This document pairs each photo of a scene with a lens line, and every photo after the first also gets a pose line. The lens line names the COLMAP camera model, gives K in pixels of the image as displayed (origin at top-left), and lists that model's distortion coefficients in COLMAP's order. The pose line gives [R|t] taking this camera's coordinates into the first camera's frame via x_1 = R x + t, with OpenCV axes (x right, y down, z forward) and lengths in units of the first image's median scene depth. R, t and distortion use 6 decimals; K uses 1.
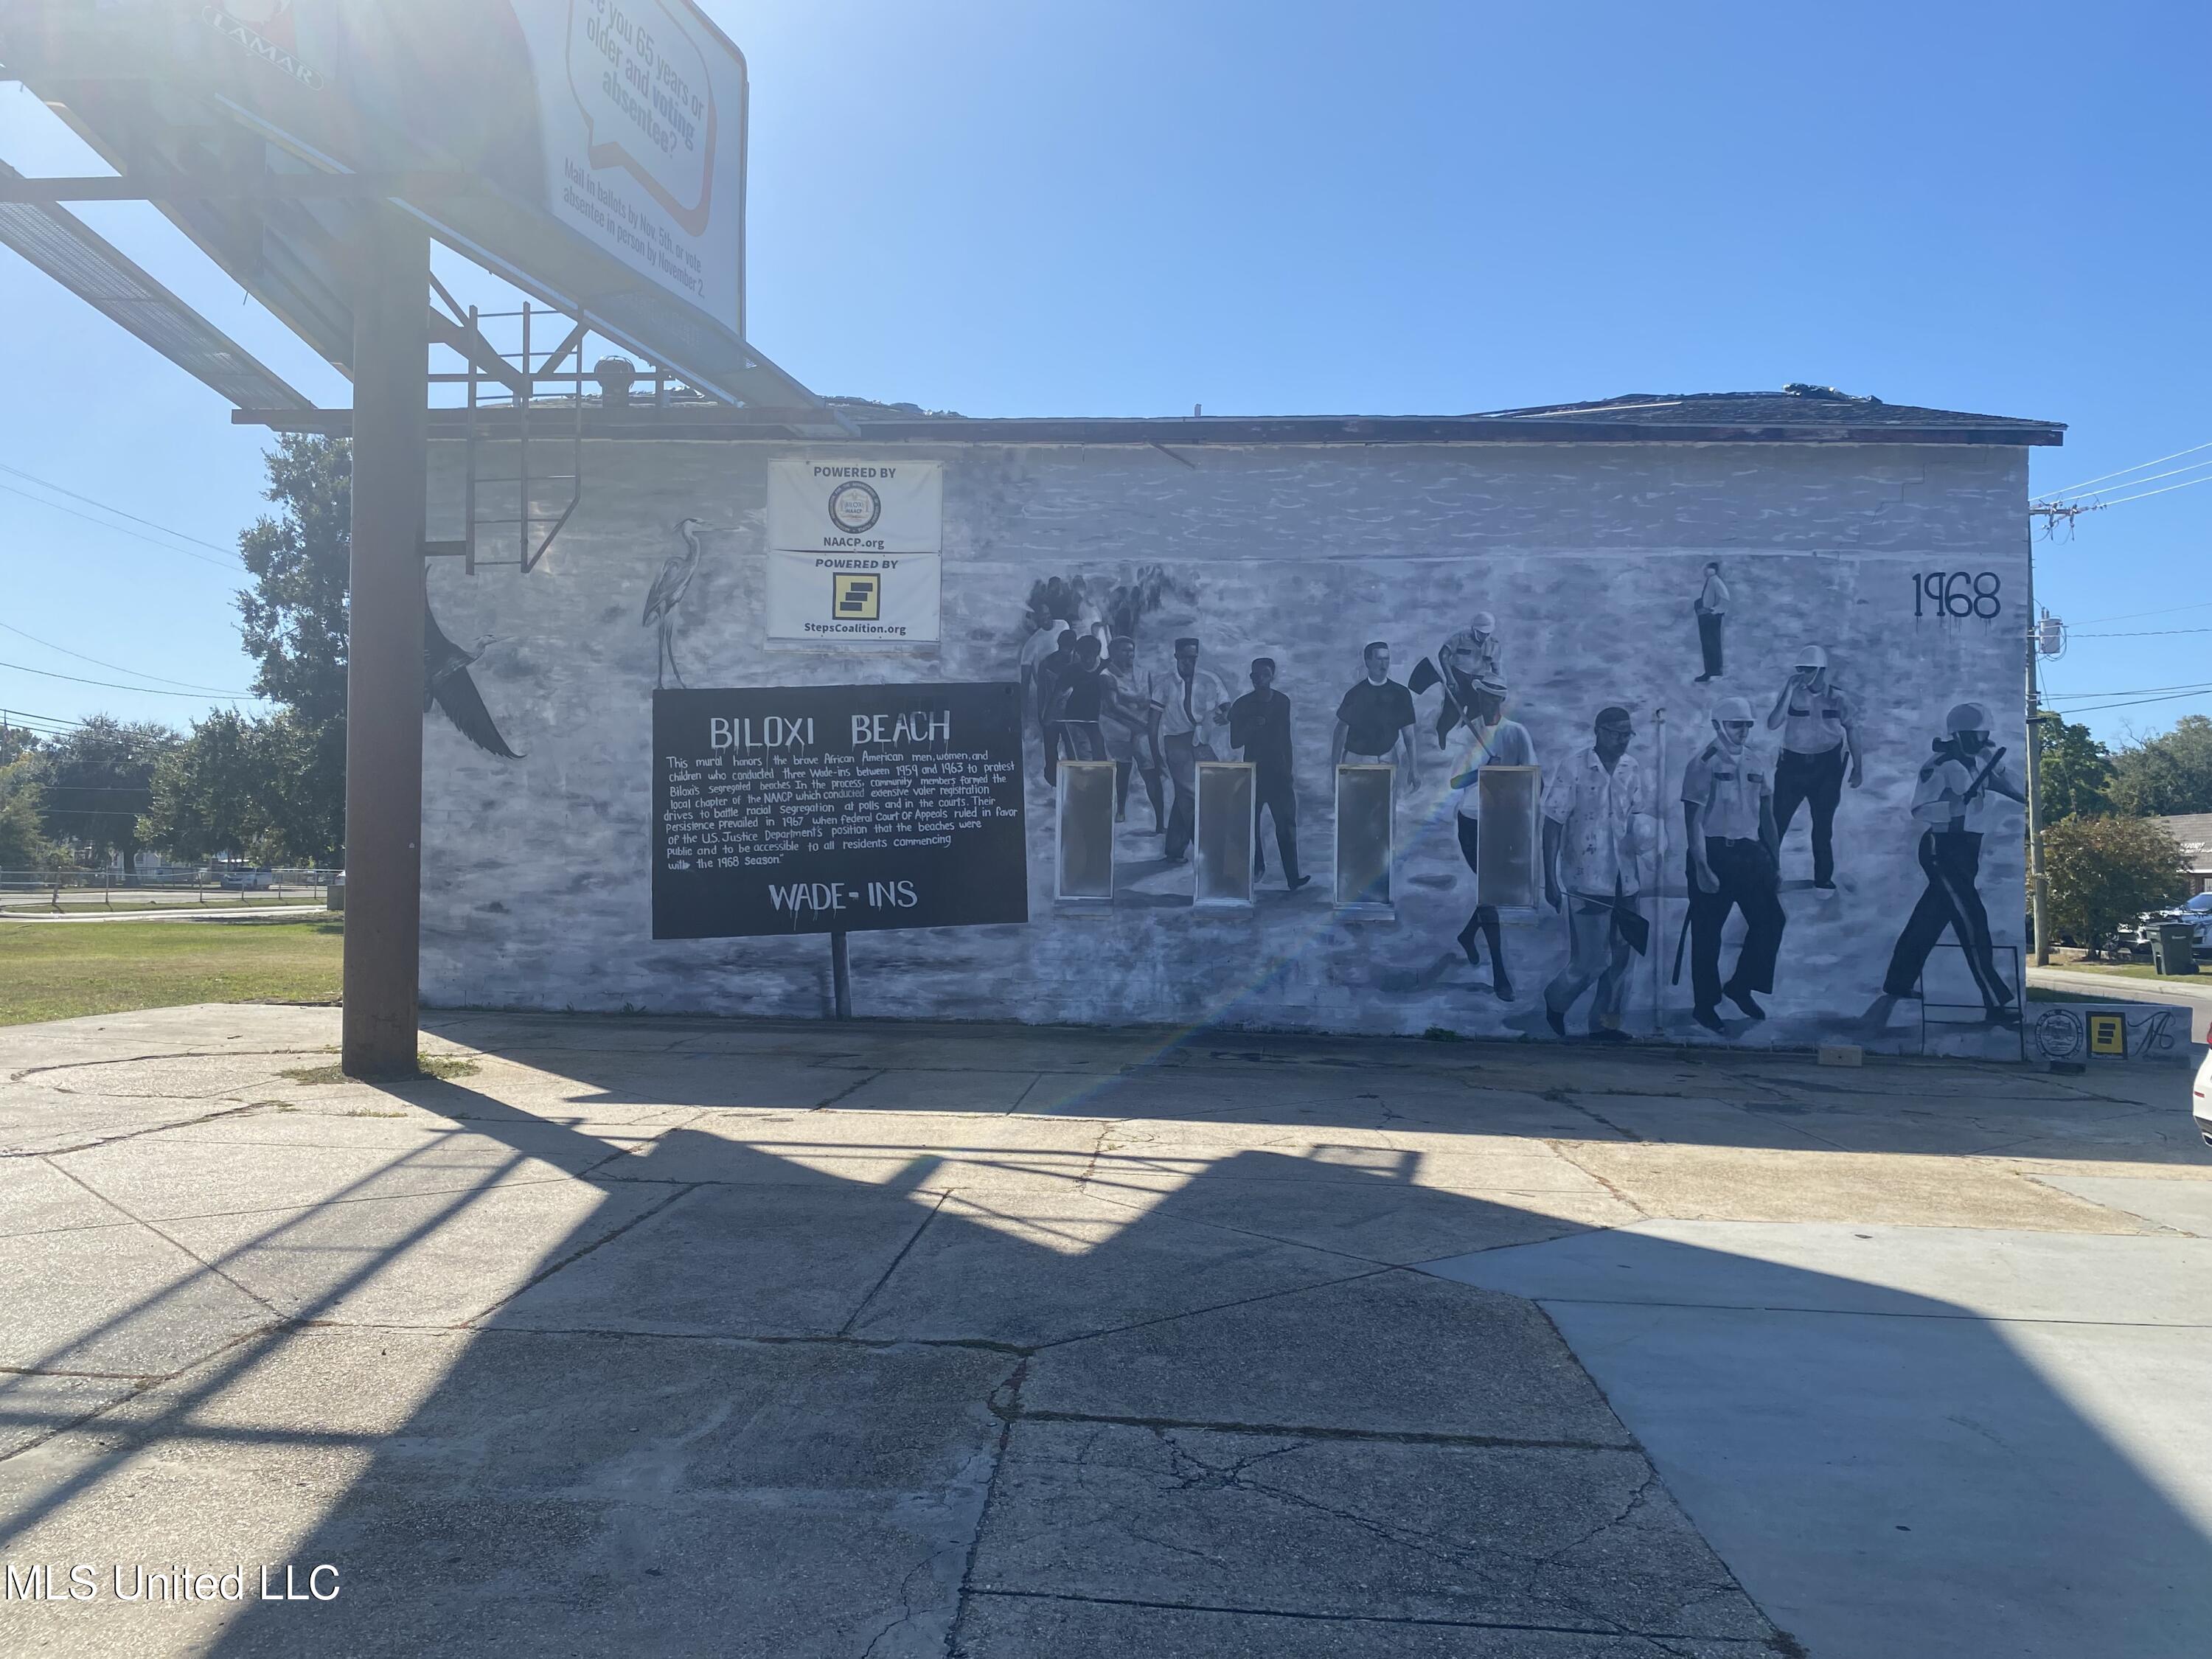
lens RADIAL K [[1672.5, 0, 1134.6], [0, 1672.5, 840.2], [0, 0, 1]] dist [0.071867, -0.079055]
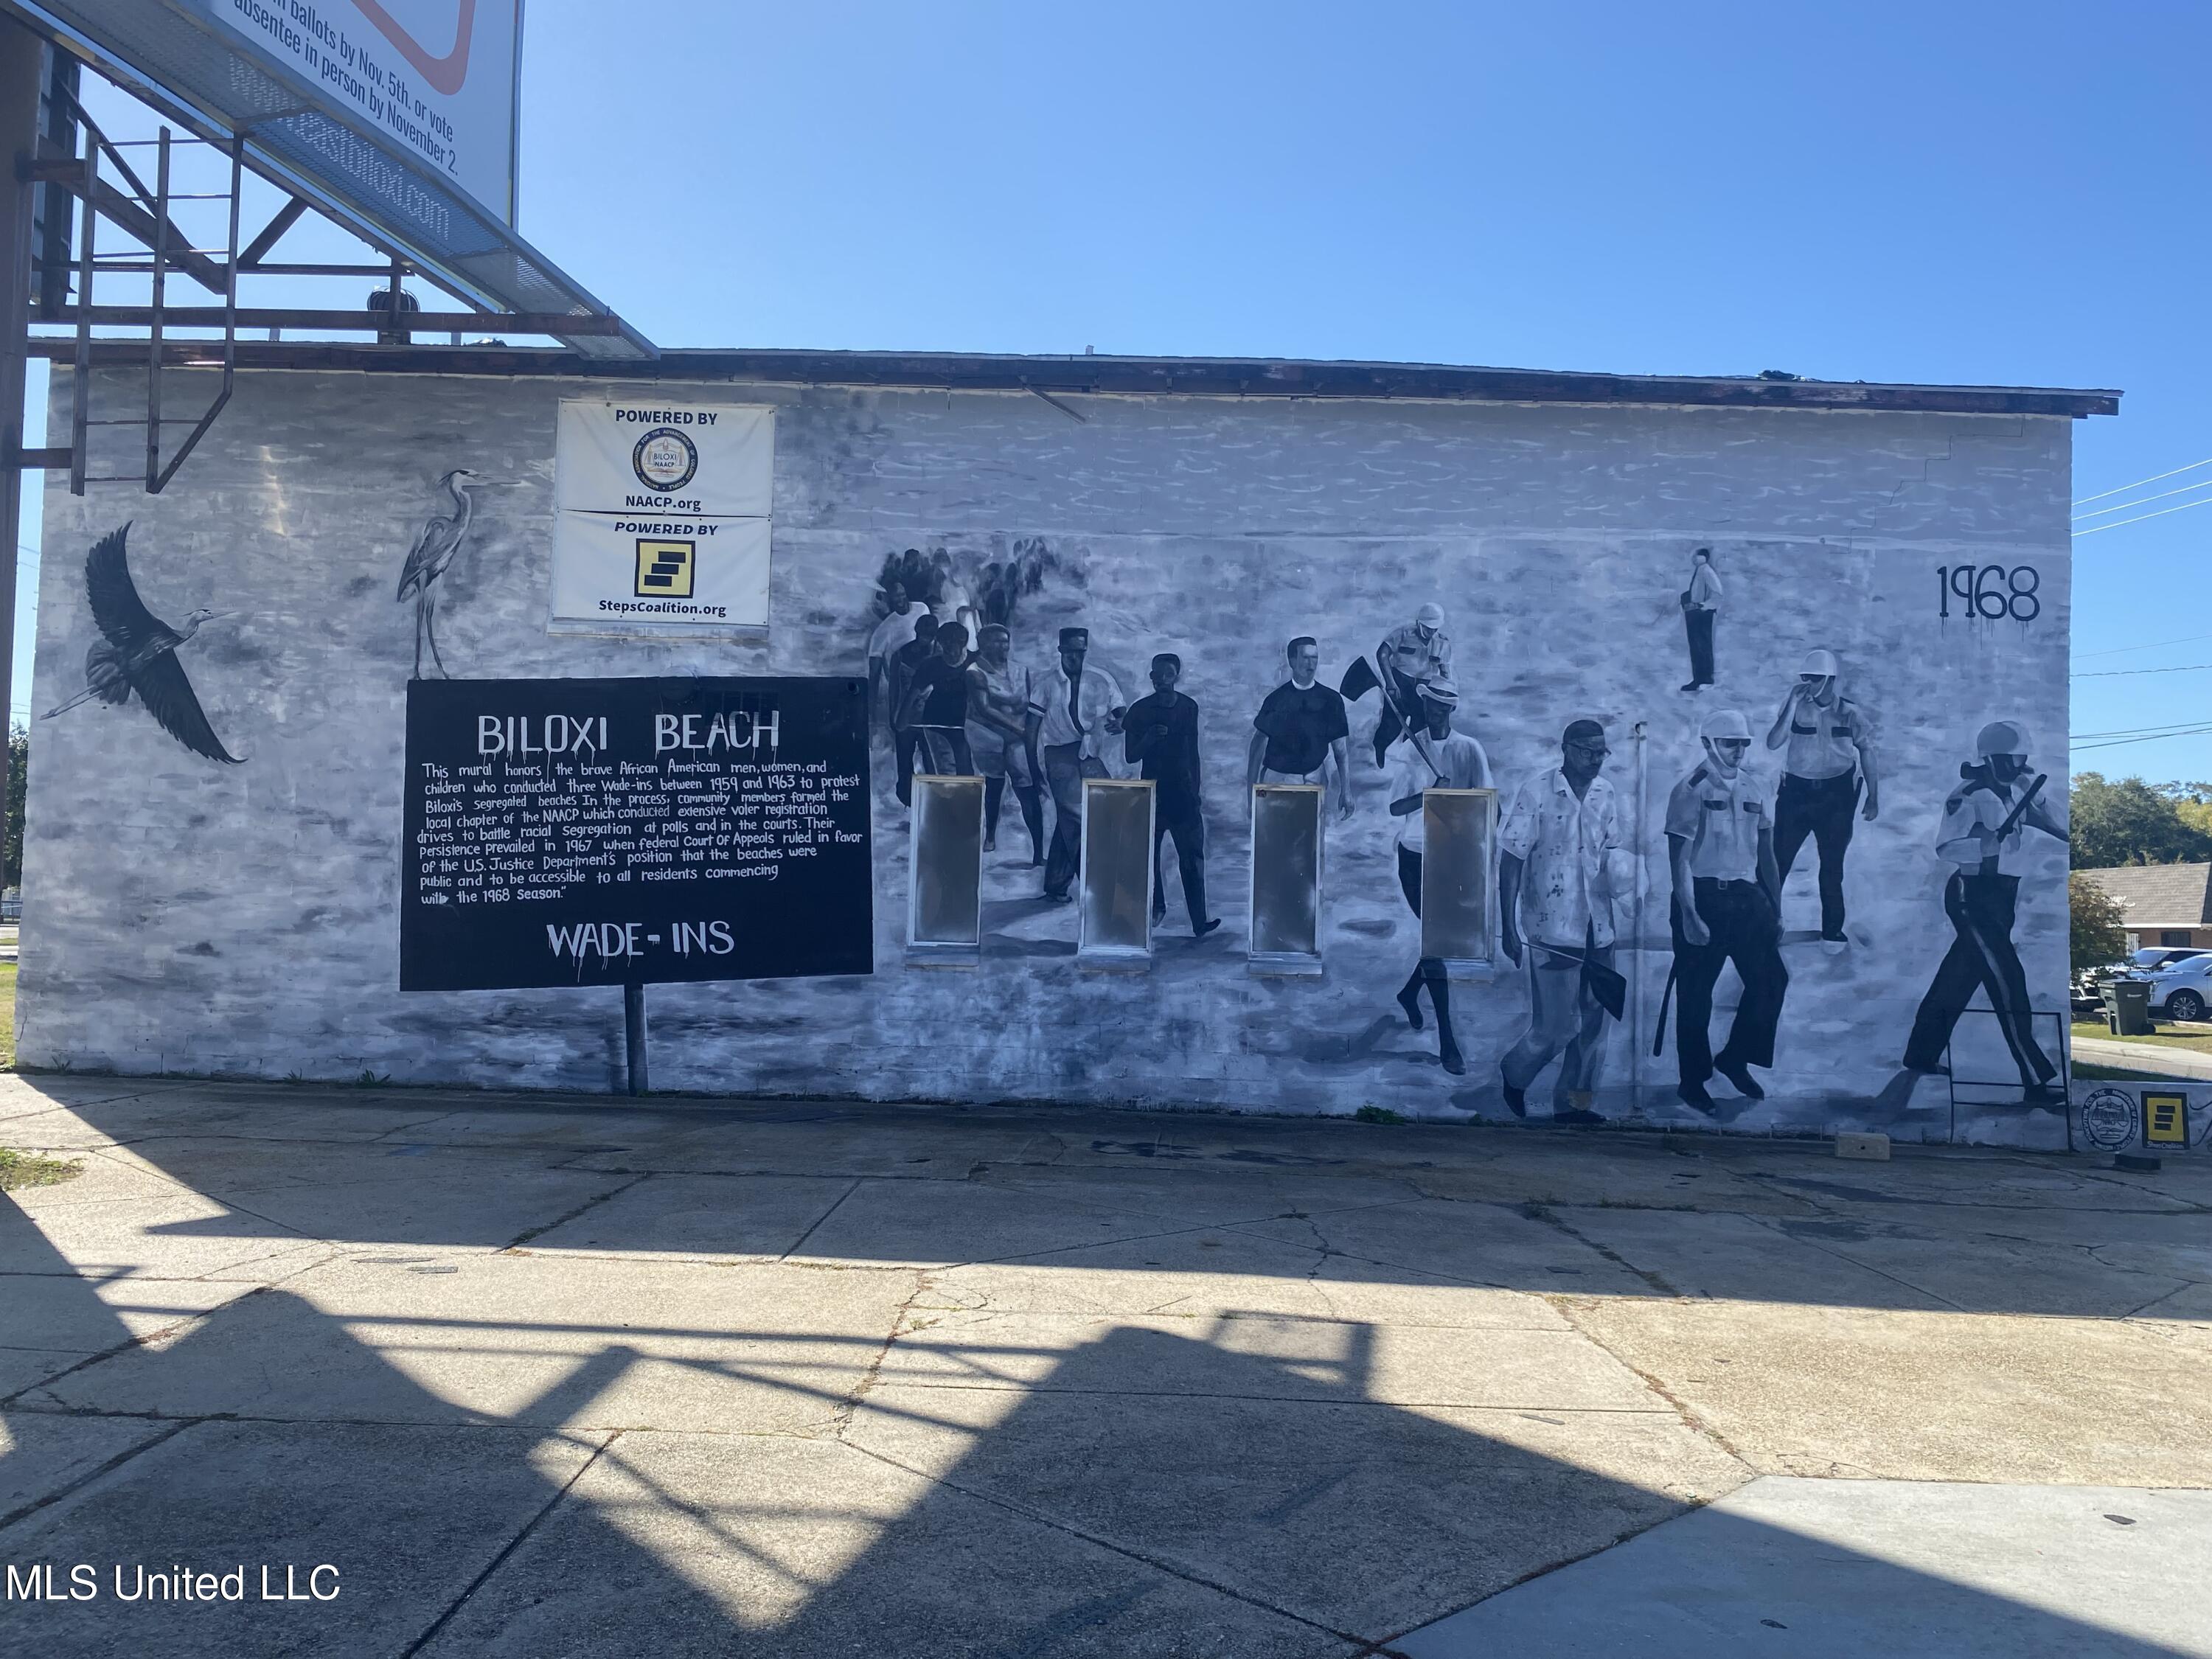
lens RADIAL K [[1672.5, 0, 1134.6], [0, 1672.5, 840.2], [0, 0, 1]] dist [0.071867, -0.079055]
pose [[0.998552, 0.012355, 0.052356, 0.019584], [-0.010979, 0.999589, -0.026478, 0.004696], [-0.052662, 0.025865, 0.998277, 0.182546]]
